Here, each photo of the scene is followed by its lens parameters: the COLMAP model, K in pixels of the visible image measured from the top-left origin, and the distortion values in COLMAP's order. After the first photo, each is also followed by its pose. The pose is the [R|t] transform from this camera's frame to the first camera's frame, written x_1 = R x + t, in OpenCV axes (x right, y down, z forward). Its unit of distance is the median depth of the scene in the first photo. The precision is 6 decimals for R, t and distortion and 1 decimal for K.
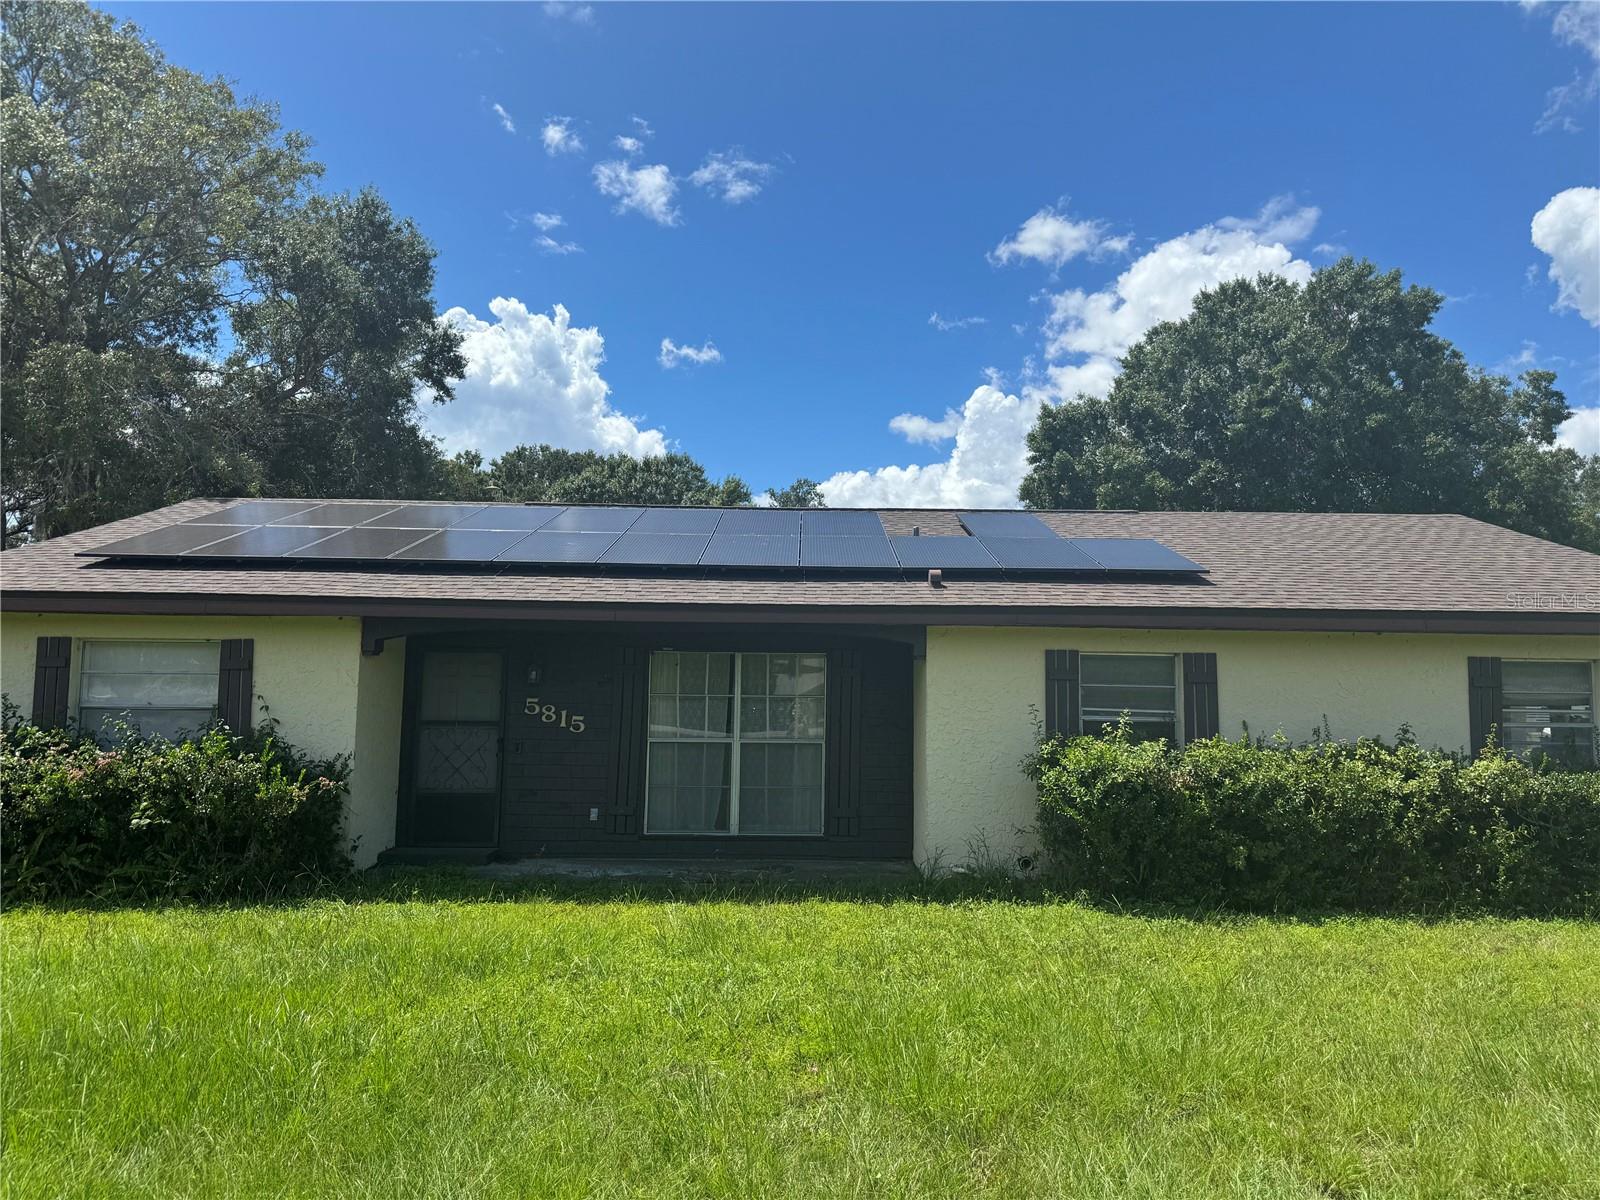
lens RADIAL K [[1092.9, 0, 782.4], [0, 1092.9, 615.6], [0, 0, 1]] dist [0.045119, -0.086410]
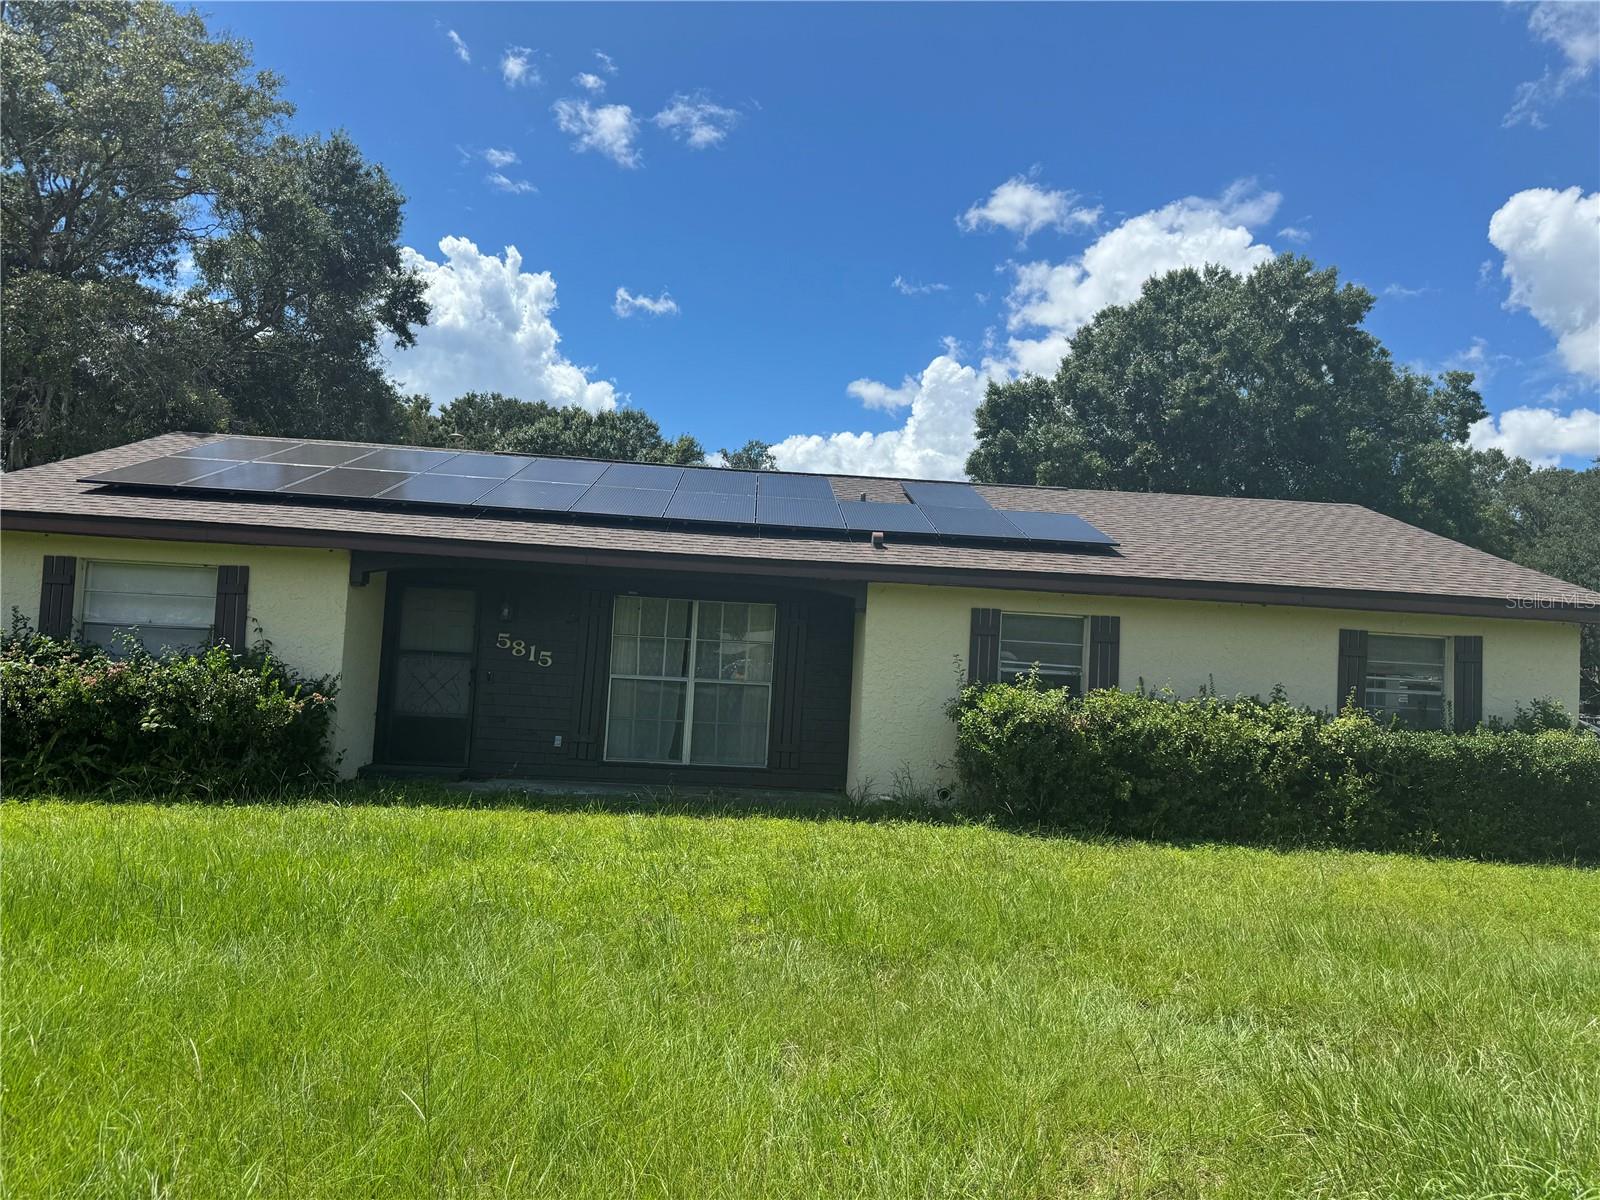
lens RADIAL K [[1112.1, 0, 799.2], [0, 1112.1, 608.0], [0, 0, 1]] dist [0.062189, -0.099850]
pose [[0.997103, 0.040501, 0.064378, -0.008162], [-0.042085, 0.998839, 0.023440, 0.011181], [-0.063354, -0.026082, 0.997650, -0.114224]]
